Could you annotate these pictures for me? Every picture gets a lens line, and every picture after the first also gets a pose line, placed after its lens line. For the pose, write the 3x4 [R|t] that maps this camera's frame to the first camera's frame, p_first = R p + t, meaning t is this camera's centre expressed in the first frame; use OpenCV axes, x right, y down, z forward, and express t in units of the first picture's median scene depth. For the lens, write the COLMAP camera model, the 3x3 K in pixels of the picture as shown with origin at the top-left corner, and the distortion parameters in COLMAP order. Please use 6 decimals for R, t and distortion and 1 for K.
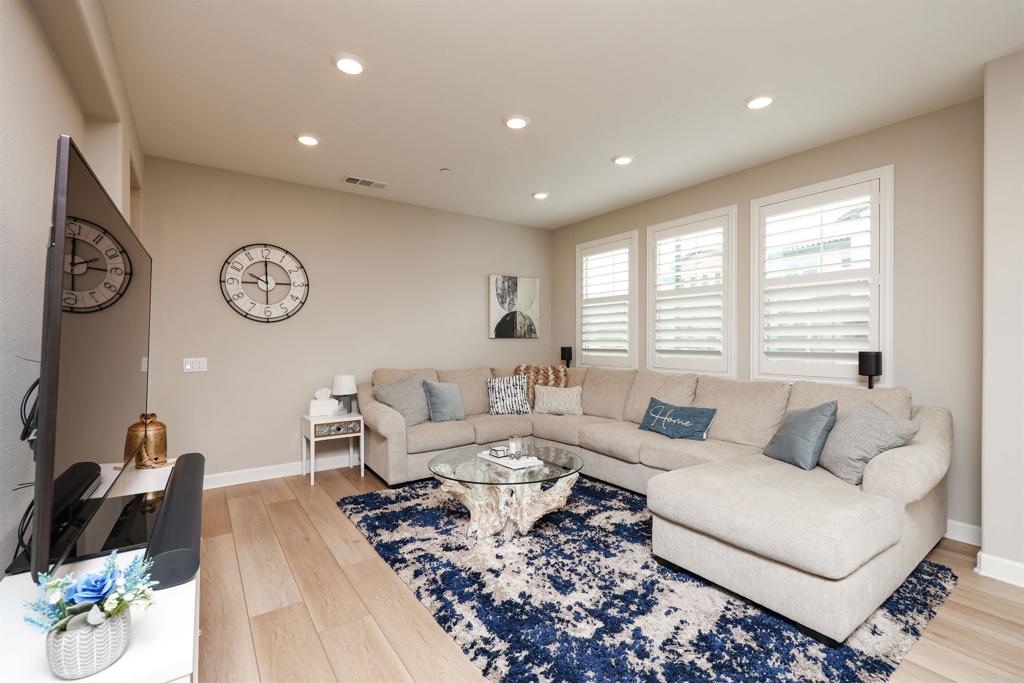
lens RADIAL K [[445.1, 0, 508.4], [0, 445.1, 338.6], [0, 0, 1]] dist [0.000925, -0.000368]
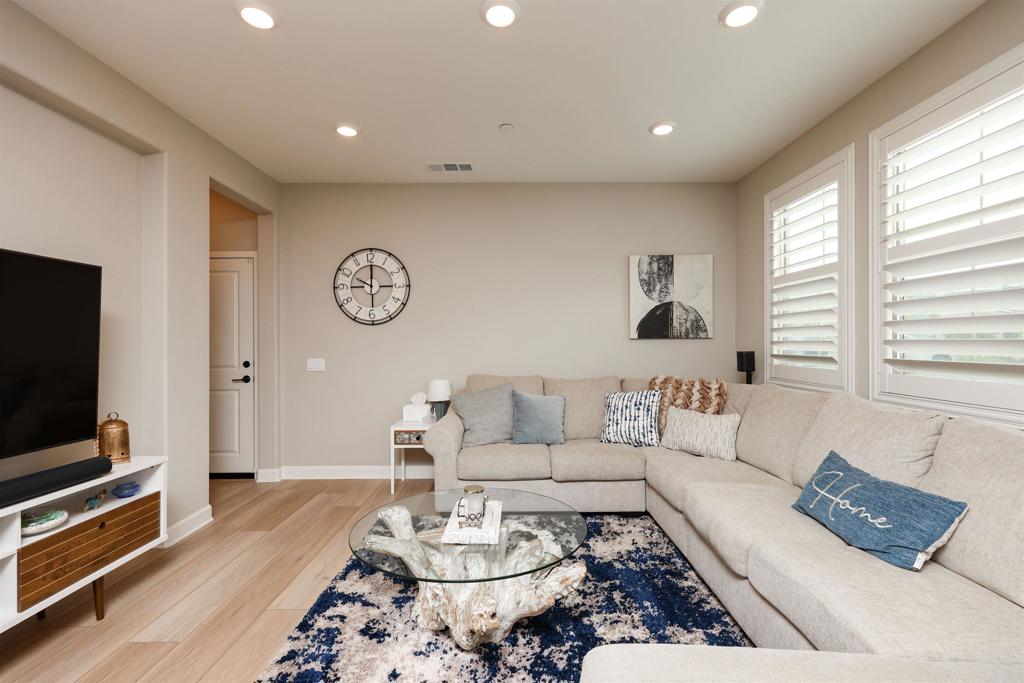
lens RADIAL K [[445.1, 0, 512.5], [0, 445.1, 340.8], [0, 0, 1]] dist [0.000925, -0.000368]
pose [[0.819464, -0.003575, -0.573119, 0.341675], [0.005110, 0.999986, 0.001068, 0.000327], [0.573108, -0.003804, 0.819471, 0.388836]]
